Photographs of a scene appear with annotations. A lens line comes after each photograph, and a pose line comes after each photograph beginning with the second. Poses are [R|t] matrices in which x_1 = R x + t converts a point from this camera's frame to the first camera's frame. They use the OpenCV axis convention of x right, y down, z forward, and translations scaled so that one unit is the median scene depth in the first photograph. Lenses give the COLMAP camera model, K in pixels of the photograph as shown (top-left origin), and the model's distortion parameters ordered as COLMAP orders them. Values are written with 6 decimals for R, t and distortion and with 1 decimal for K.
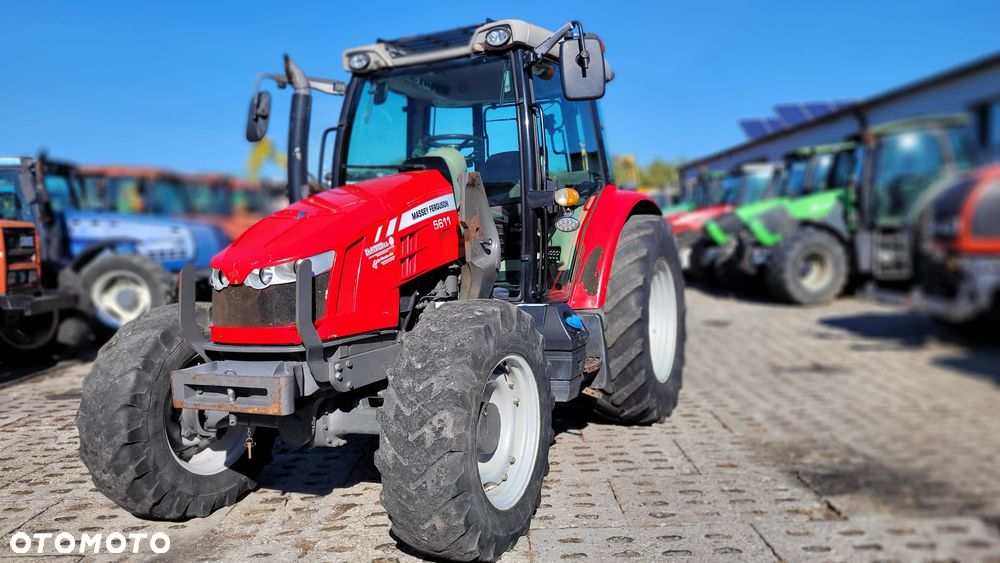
lens RADIAL K [[766.4, 0, 499.3], [0, 766.4, 264.7], [0, 0, 1]] dist [0.054306, -0.040028]
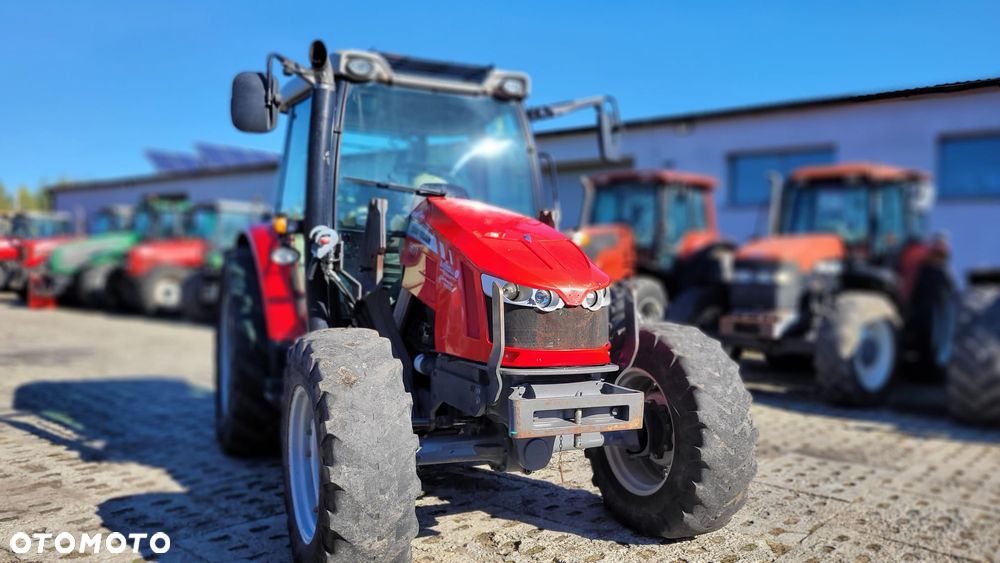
lens RADIAL K [[766.4, 0, 498.9], [0, 766.4, 284.8], [0, 0, 1]] dist [0.054306, -0.040028]
pose [[0.640010, 0.039100, 0.767371, -0.898555], [-0.019052, 0.999205, -0.035023, 0.027260], [-0.768130, 0.007795, 0.640246, 0.338816]]
